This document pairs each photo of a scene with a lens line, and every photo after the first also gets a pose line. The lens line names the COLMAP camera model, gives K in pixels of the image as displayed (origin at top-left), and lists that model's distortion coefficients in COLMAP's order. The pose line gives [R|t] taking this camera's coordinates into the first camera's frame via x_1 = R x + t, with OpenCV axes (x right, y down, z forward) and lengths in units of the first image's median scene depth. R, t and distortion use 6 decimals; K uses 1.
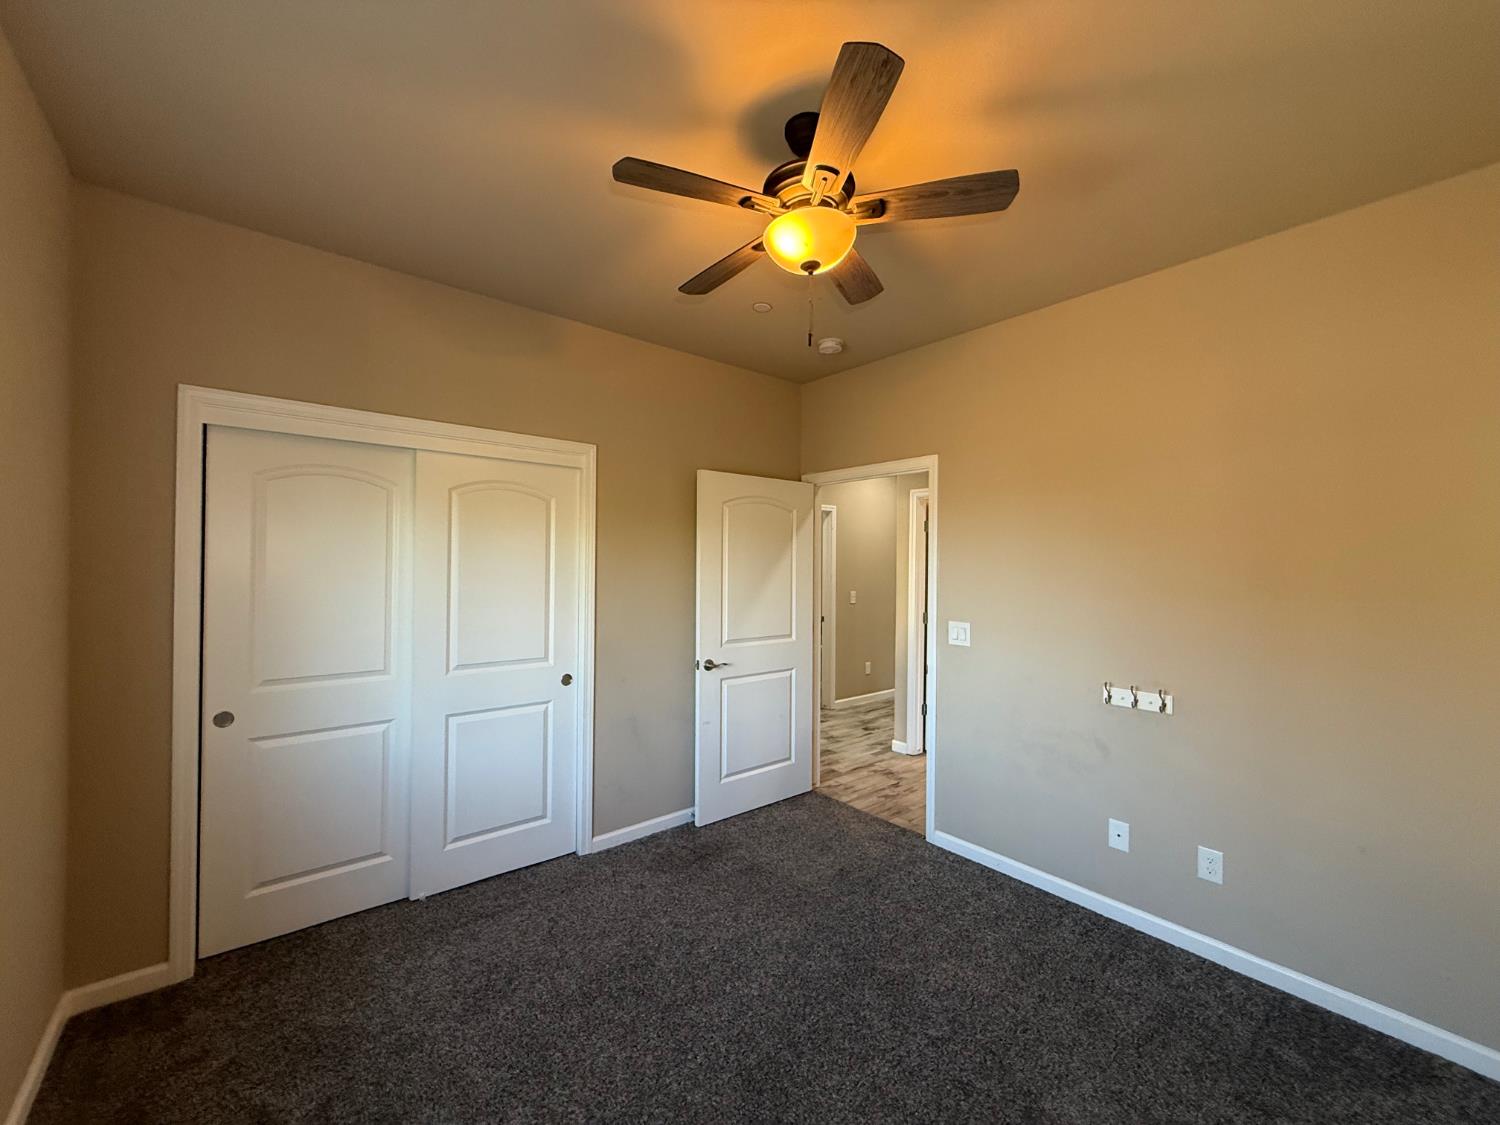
lens RADIAL K [[597.1, 0, 745.7], [0, 597.1, 563.0], [0, 0, 1]] dist [-0.001105, -0.000009]
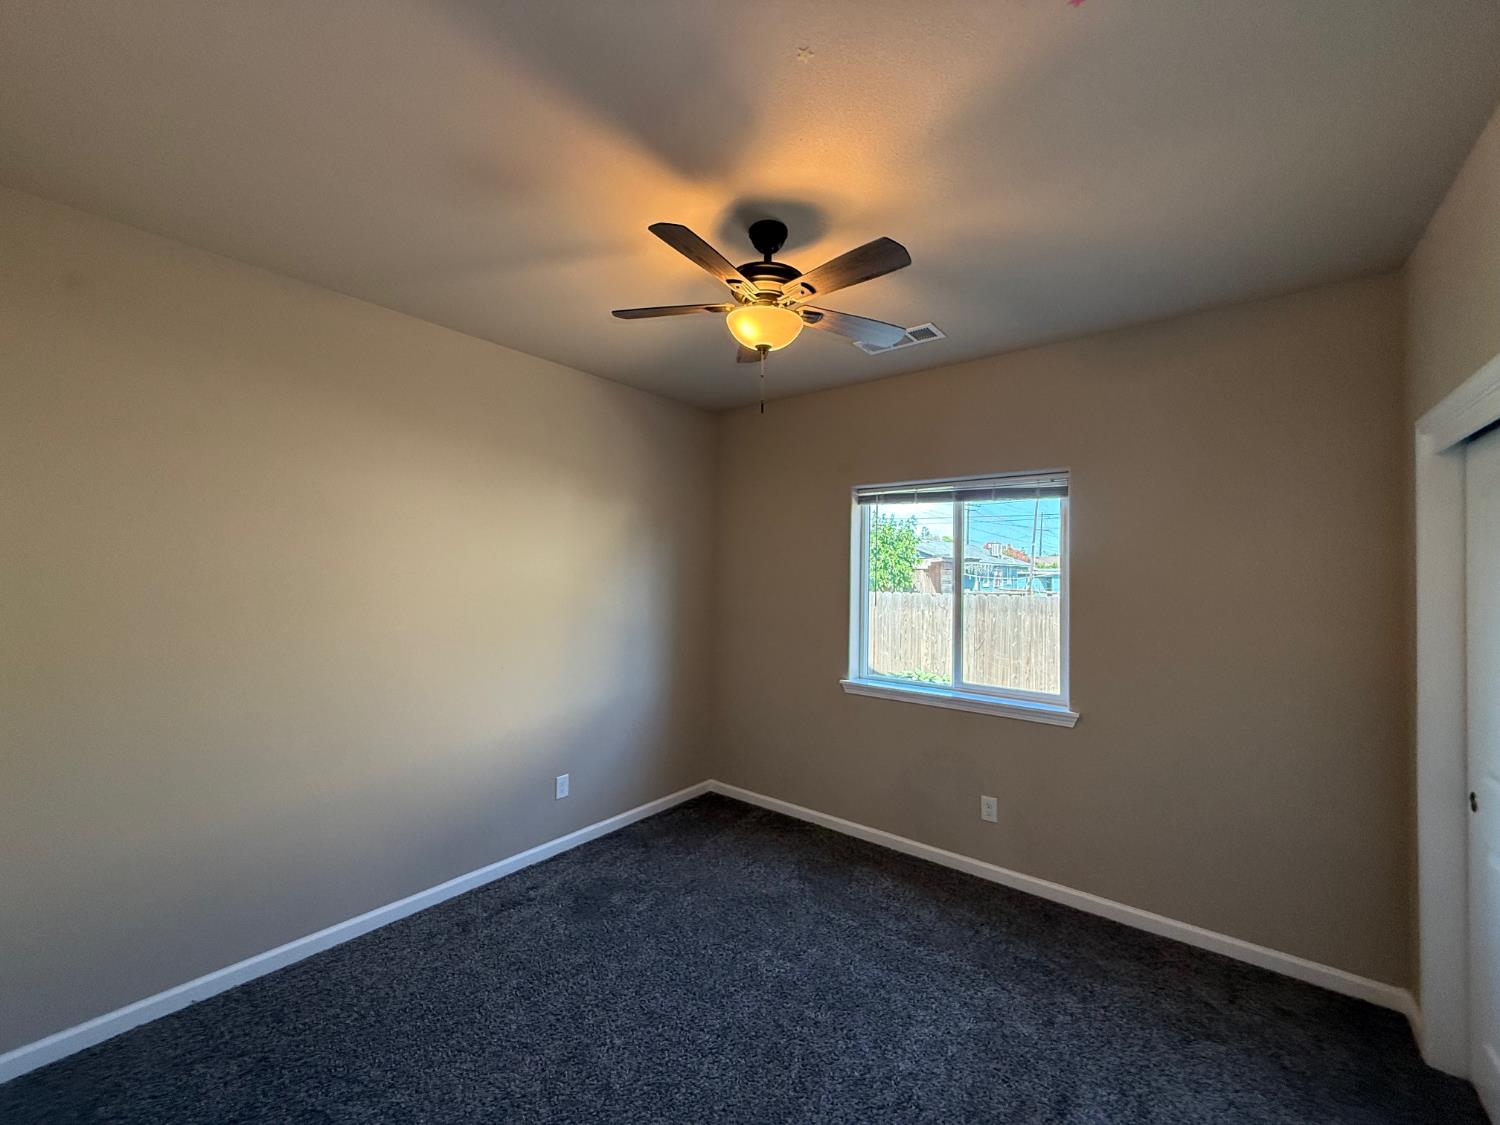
lens RADIAL K [[597.1, 0, 745.7], [0, 597.1, 563.0], [0, 0, 1]] dist [-0.001105, -0.000009]
pose [[-0.979165, -0.022250, -0.201841, 0.208096], [-0.018143, 0.999589, -0.022178, -0.022791], [0.202252, -0.018054, -0.979167, 1.209948]]
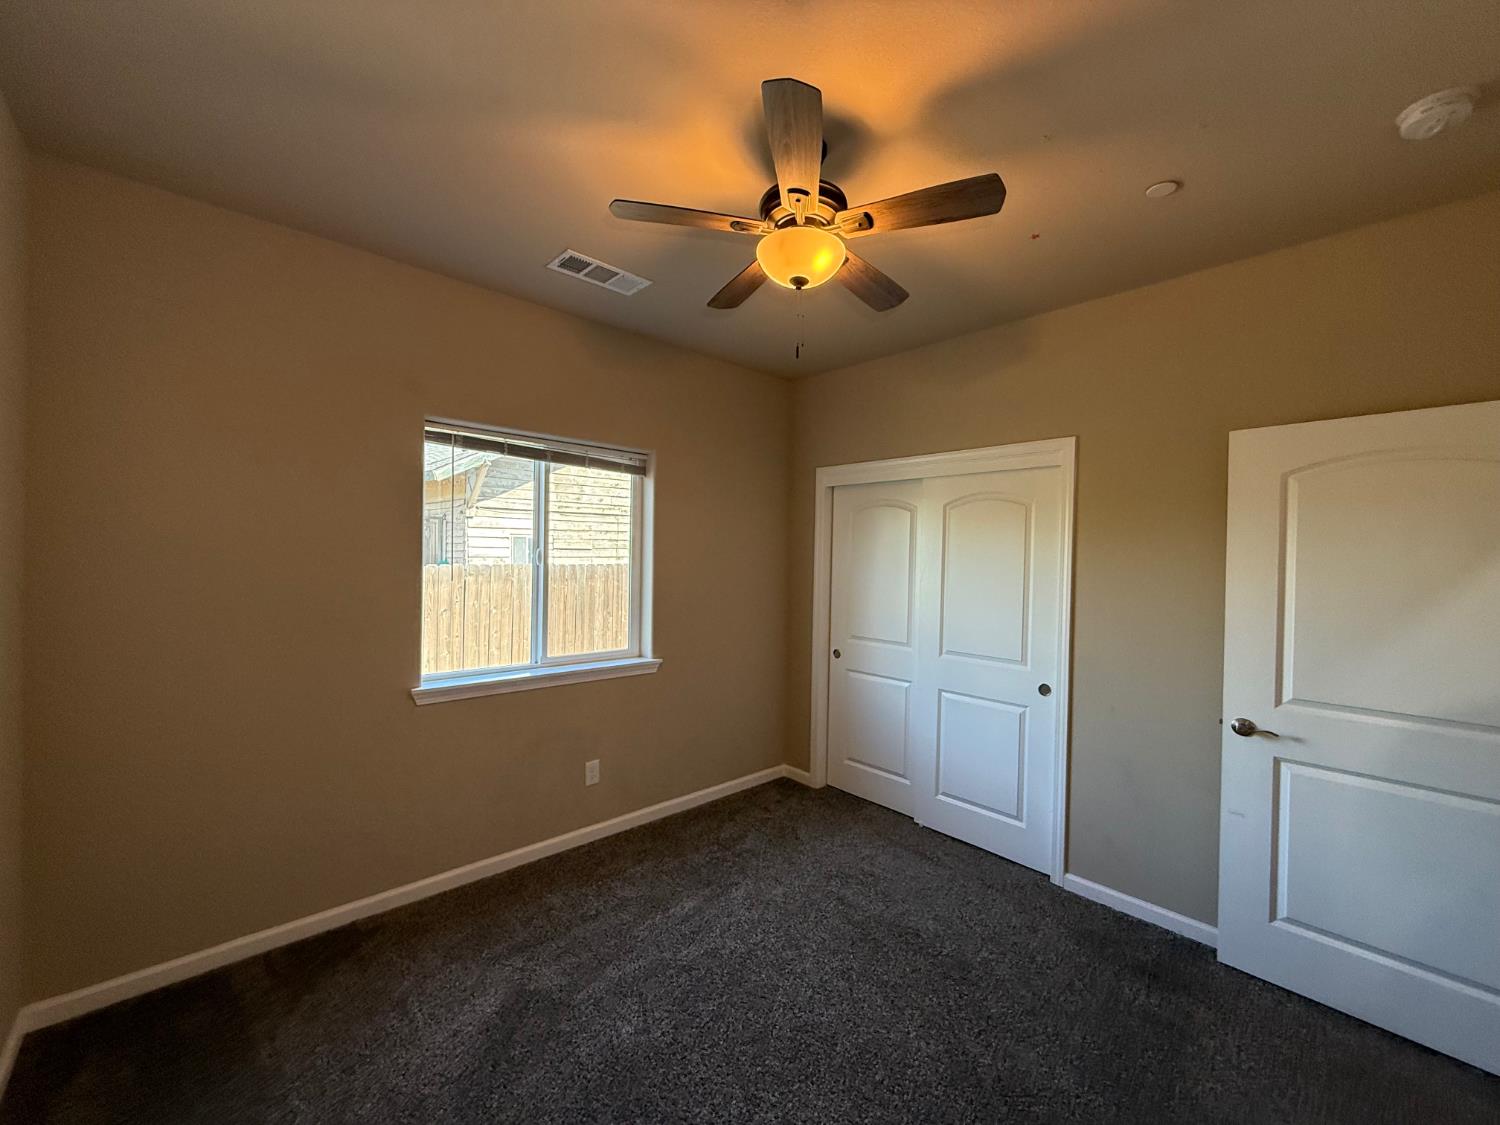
lens RADIAL K [[597.1, 0, 745.7], [0, 597.1, 563.0], [0, 0, 1]] dist [-0.001105, -0.000009]
pose [[0.051377, 0.004467, -0.998669, 0.642781], [-0.013090, 0.999907, 0.003799, -0.004782], [0.998594, 0.012878, 0.051430, 0.482822]]
